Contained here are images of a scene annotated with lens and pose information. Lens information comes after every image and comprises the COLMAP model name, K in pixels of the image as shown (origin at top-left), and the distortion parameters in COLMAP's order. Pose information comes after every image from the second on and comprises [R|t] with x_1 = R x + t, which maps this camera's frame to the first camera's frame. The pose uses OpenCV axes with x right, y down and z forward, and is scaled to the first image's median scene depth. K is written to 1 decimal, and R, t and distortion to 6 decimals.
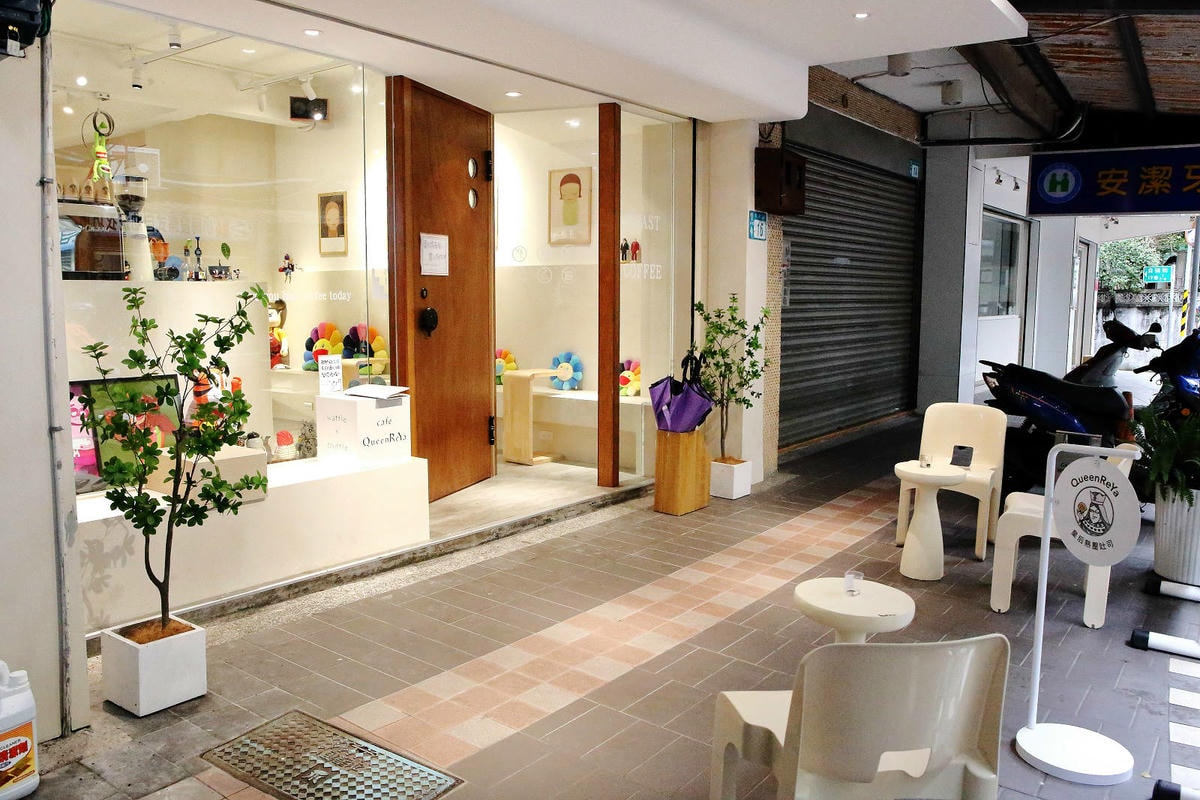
lens RADIAL K [[951.8, 0, 600.6], [0, 951.8, 393.2], [0, 0, 1]] dist [-0.032983, 0.004192]
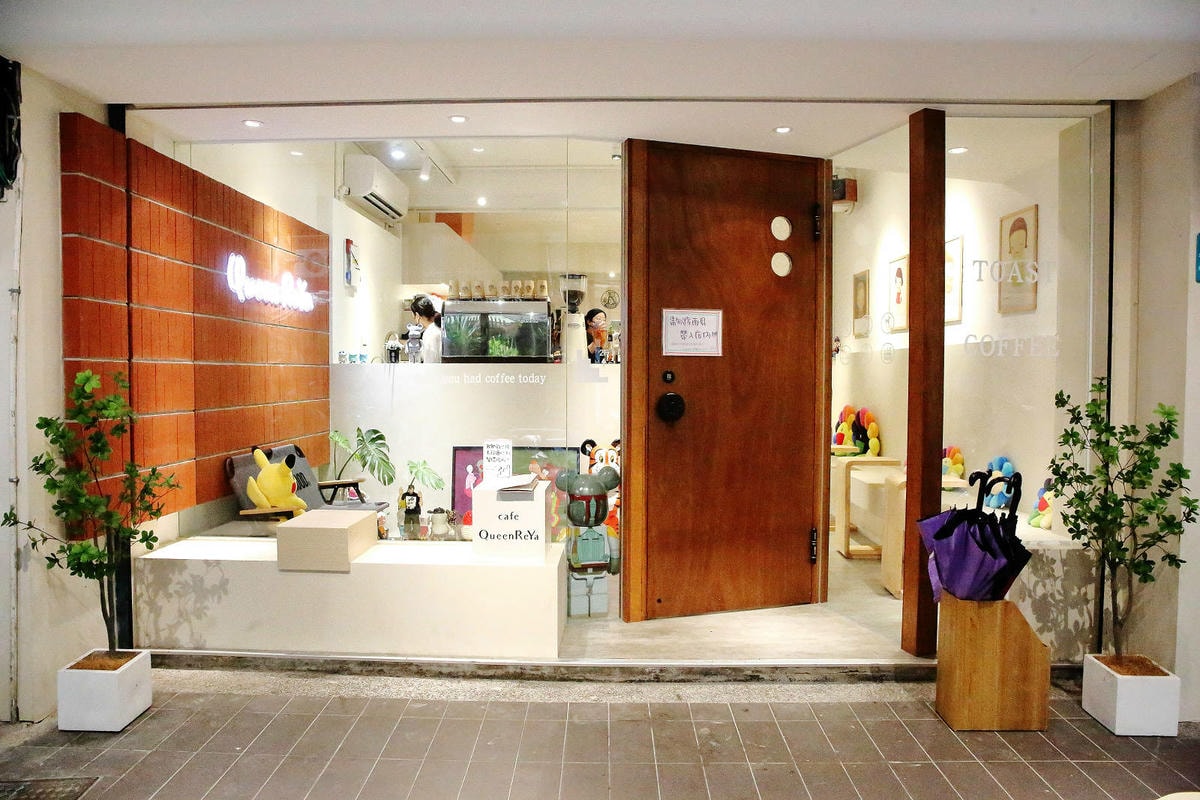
lens RADIAL K [[820.4, 0, 594.1], [0, 820.4, 401.9], [0, 0, 1]] dist [-0.087412, 0.063439]
pose [[0.583388, 0.030143, -0.811634, 0.452178], [-0.089466, 0.995615, -0.027331, -0.064380], [0.807251, 0.088558, 0.583527, 0.591057]]
